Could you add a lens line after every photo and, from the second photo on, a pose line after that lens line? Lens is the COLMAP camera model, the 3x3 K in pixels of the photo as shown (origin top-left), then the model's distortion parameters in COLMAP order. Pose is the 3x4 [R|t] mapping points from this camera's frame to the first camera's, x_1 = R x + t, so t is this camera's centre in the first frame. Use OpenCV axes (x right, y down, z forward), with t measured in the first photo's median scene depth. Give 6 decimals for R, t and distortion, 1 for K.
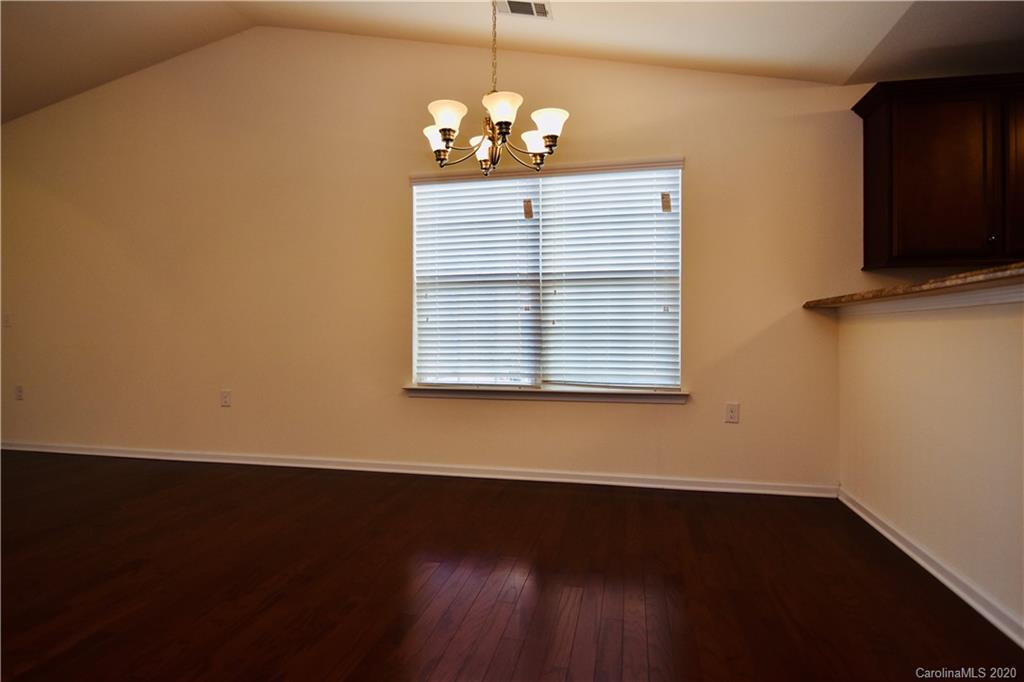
lens RADIAL K [[558.1, 0, 513.6], [0, 558.1, 335.2], [0, 0, 1]] dist [-0.003563, -0.013169]
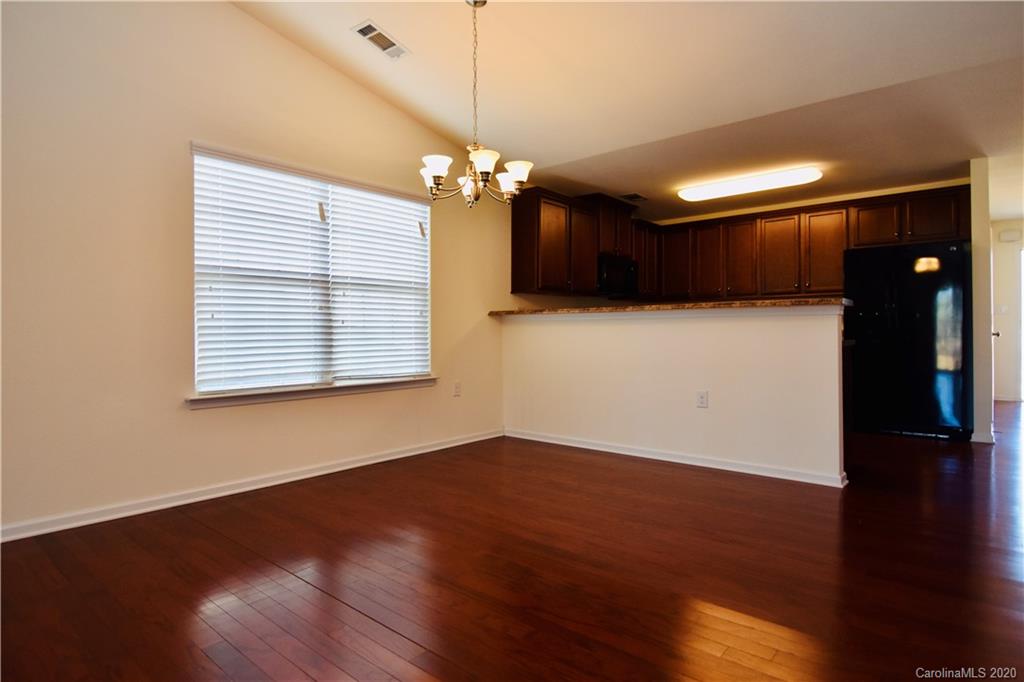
lens RADIAL K [[558.1, 0, 518.9], [0, 558.1, 331.6], [0, 0, 1]] dist [-0.003563, -0.013169]
pose [[0.462557, -0.000525, 0.886589, -0.719601], [0.005080, 0.999985, -0.002058, -0.000710], [-0.886575, 0.005456, 0.462553, 0.199814]]
